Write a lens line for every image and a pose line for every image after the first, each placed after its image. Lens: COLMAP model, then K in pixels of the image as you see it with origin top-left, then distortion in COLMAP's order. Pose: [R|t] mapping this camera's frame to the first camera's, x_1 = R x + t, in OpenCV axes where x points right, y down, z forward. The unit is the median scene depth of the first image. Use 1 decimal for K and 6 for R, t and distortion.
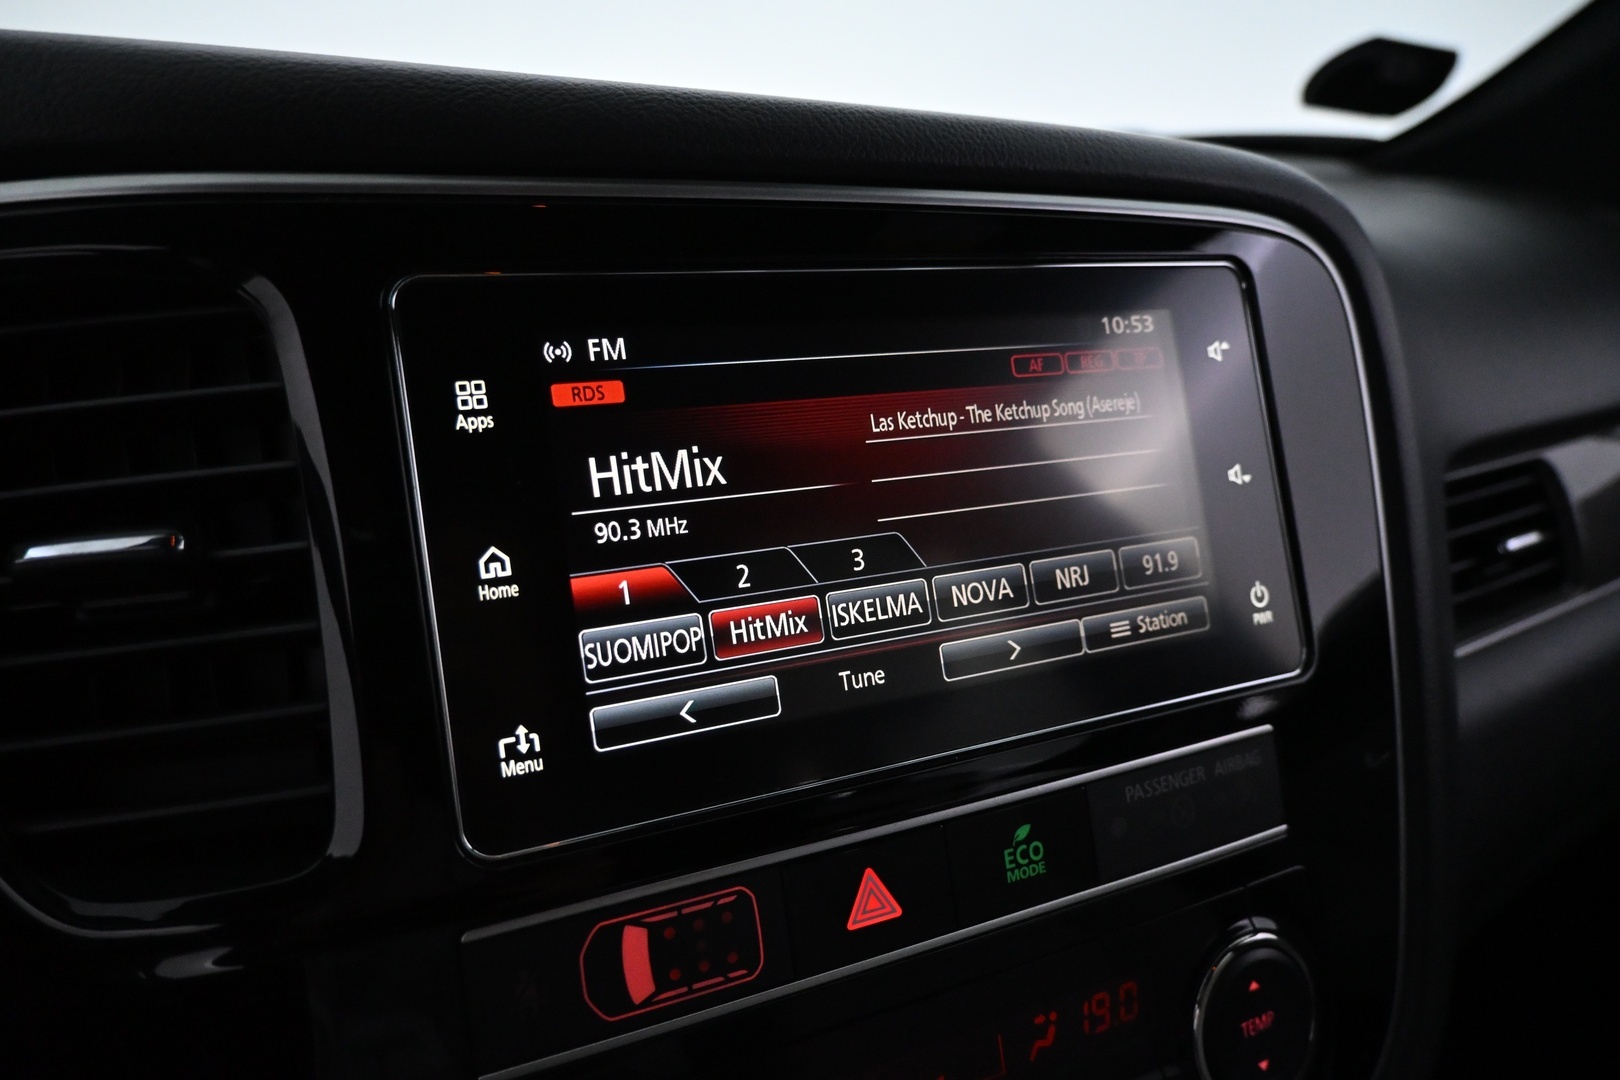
lens RADIAL K [[1067.0, 0, 814.1], [0, 1067.0, 553.8], [0, 0, 1]] dist [-0.002735, 0.004071]
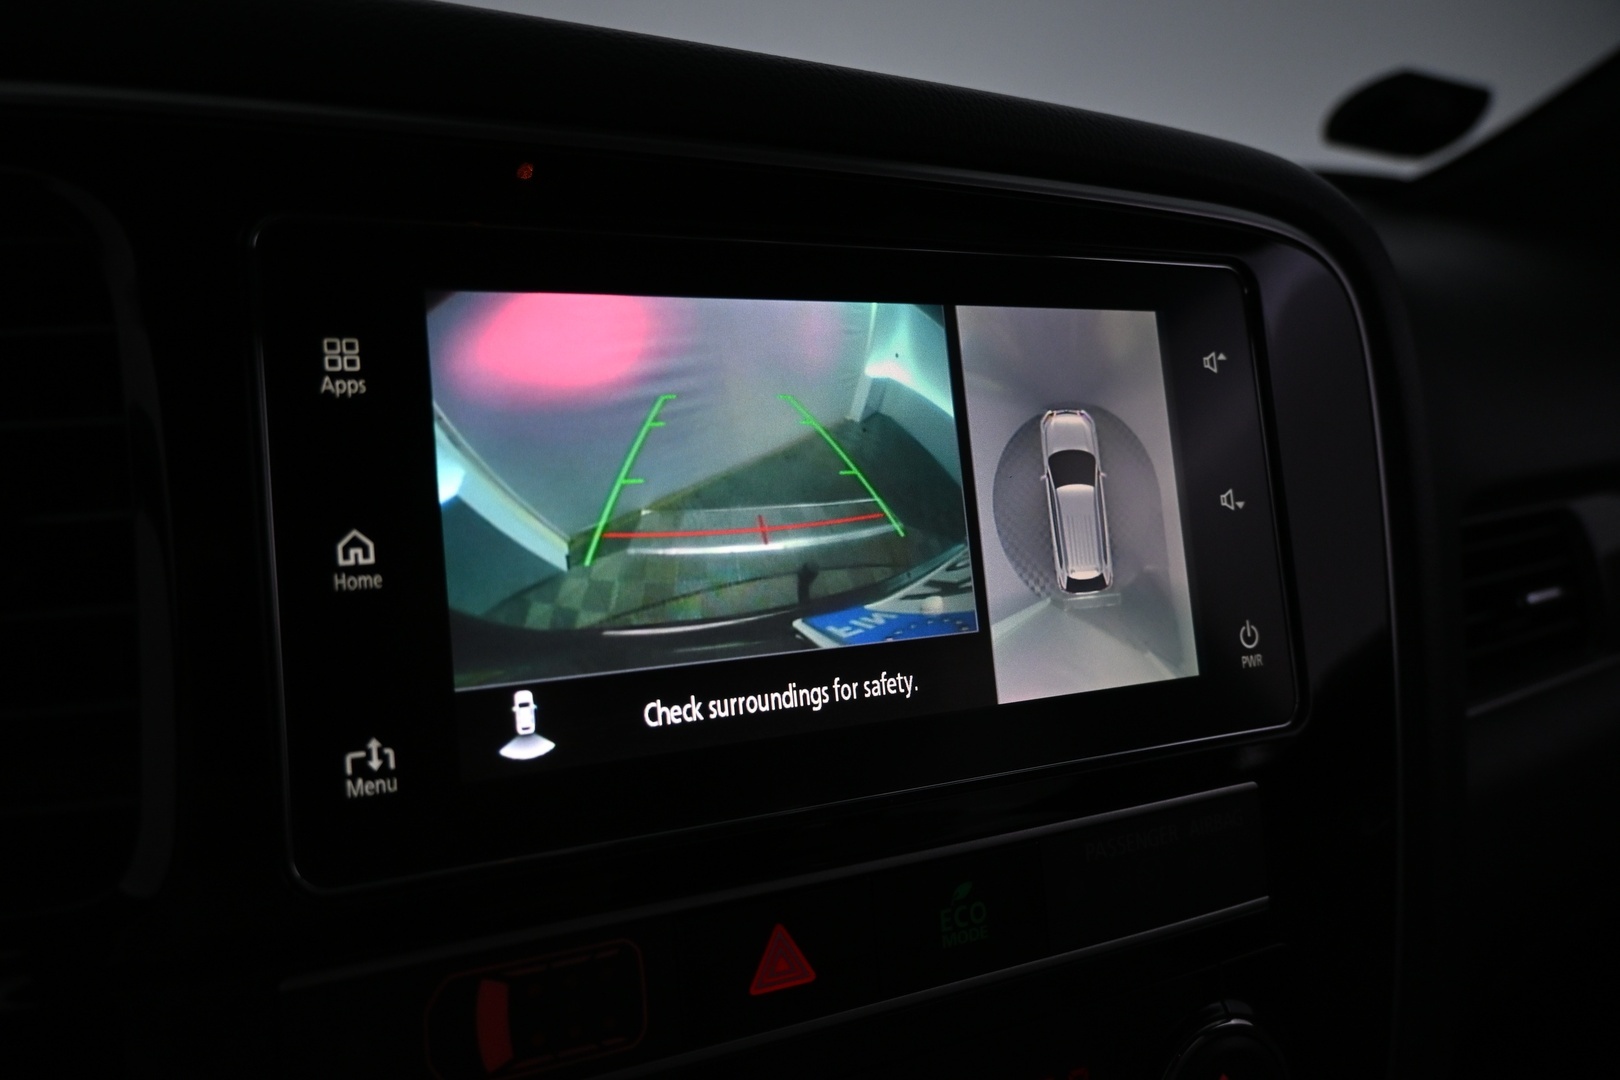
lens RADIAL K [[1067.0, 0, 811.8], [0, 1067.0, 547.7], [0, 0, 1]] dist [-0.002735, 0.004071]
pose [[0.998595, 0.051536, -0.012324, 0.068429], [-0.051864, 0.998264, -0.027902, 0.010981], [0.010864, 0.028502, 0.999535, 0.116521]]
